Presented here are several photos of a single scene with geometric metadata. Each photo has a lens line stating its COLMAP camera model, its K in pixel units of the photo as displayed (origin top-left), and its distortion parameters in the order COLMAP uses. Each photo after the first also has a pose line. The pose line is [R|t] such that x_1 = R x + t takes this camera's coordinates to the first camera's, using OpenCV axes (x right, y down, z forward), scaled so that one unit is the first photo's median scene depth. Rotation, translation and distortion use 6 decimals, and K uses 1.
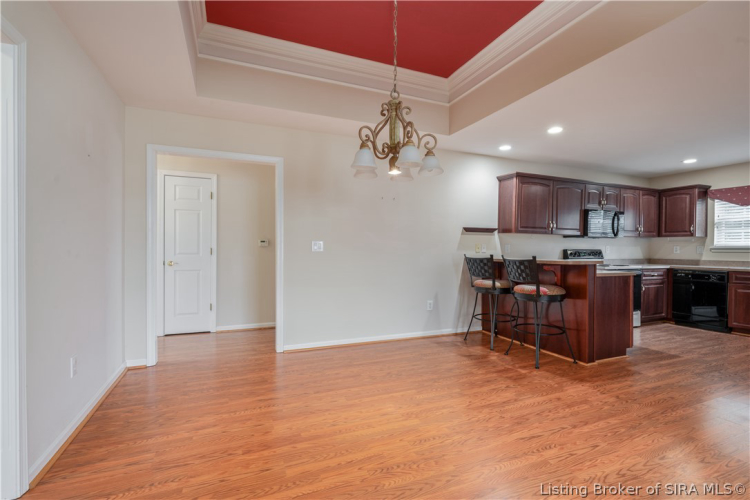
lens RADIAL K [[407.8, 0, 301.6], [0, 407.8, 252.0], [0, 0, 1]] dist [0.001916, -0.000918]
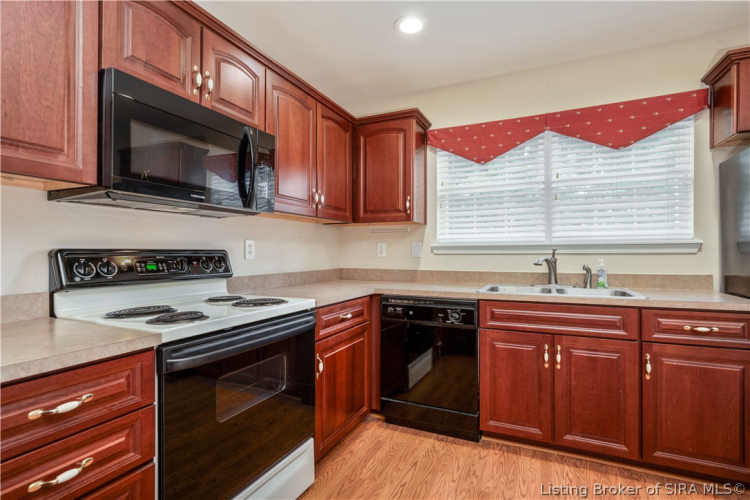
lens RADIAL K [[382.3, 0, 338.1], [0, 382.3, 249.9], [0, 0, 1]] dist [0.001750, 0.000106]
pose [[0.784534, -0.002545, 0.620081, 0.640092], [0.010801, 0.999896, -0.009562, -0.002216], [-0.619992, 0.014199, 0.784480, 0.727426]]
